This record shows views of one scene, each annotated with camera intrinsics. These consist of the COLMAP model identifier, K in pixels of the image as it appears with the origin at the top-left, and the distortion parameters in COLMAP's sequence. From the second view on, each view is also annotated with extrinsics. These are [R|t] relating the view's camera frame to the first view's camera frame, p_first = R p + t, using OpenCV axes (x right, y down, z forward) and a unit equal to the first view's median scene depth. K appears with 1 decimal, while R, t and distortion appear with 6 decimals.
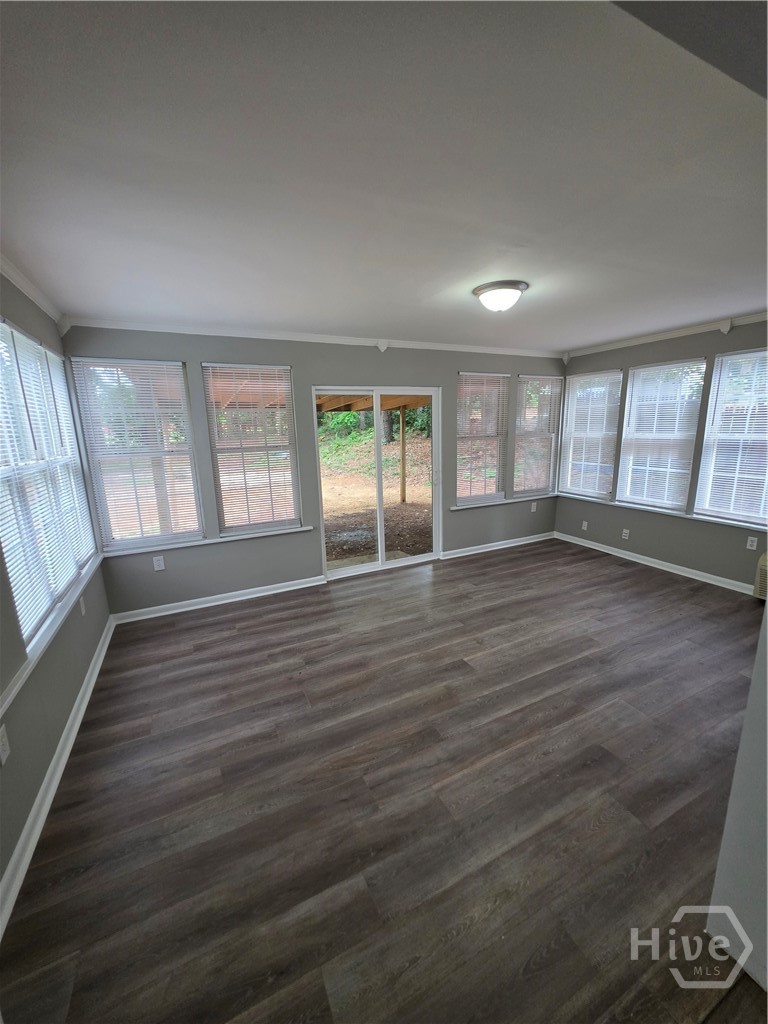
lens RADIAL K [[408.1, 0, 387.6], [0, 408.1, 513.1], [0, 0, 1]] dist [0.003053, 0.000496]
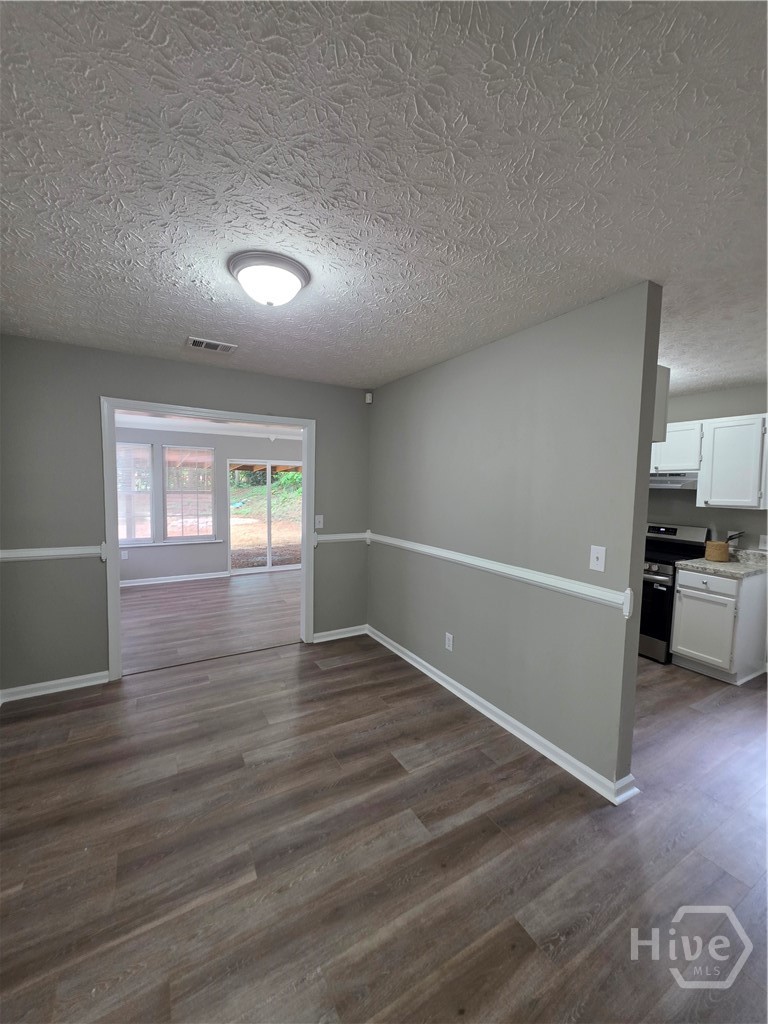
lens RADIAL K [[408.1, 0, 388.5], [0, 408.1, 513.6], [0, 0, 1]] dist [0.003053, 0.000496]
pose [[0.995845, 0.036229, 0.083543, 0.428442], [-0.024289, 0.989889, -0.139750, 0.174998], [-0.087761, 0.137140, 0.986656, -0.884002]]
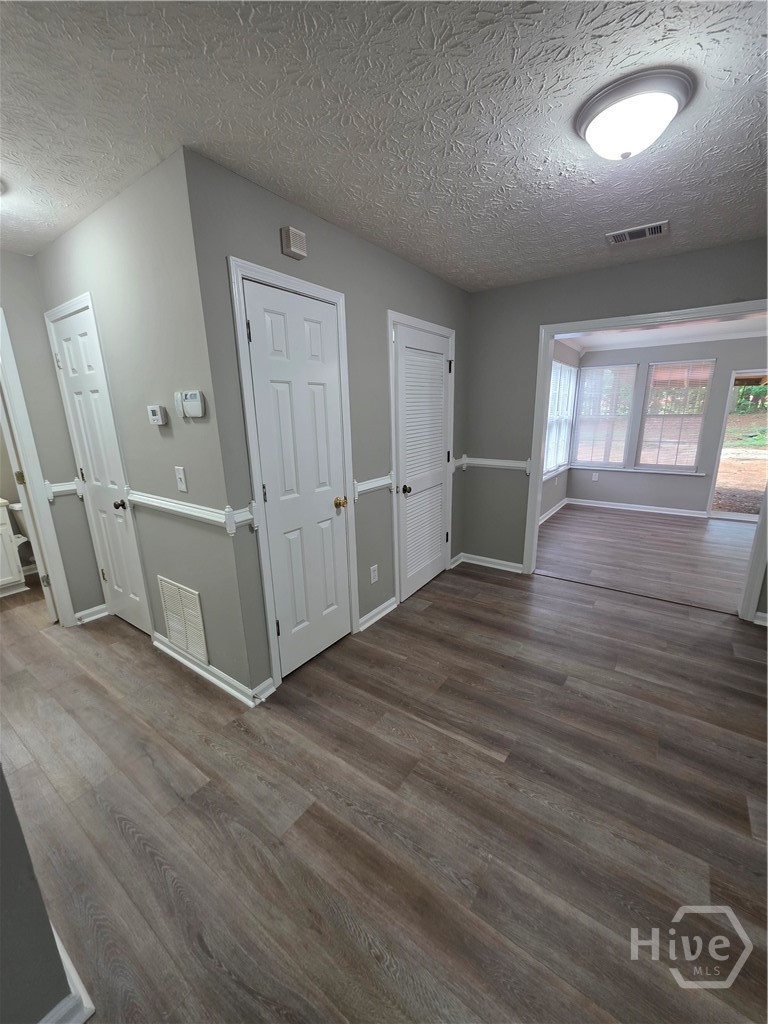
lens RADIAL K [[408.1, 0, 389.1], [0, 408.1, 514.8], [0, 0, 1]] dist [0.003053, 0.000496]
pose [[0.480382, 0.234329, -0.845176, 0.628908], [-0.178129, 0.969631, 0.167589, 0.155778], [0.858780, 0.070044, 0.507534, -0.769009]]
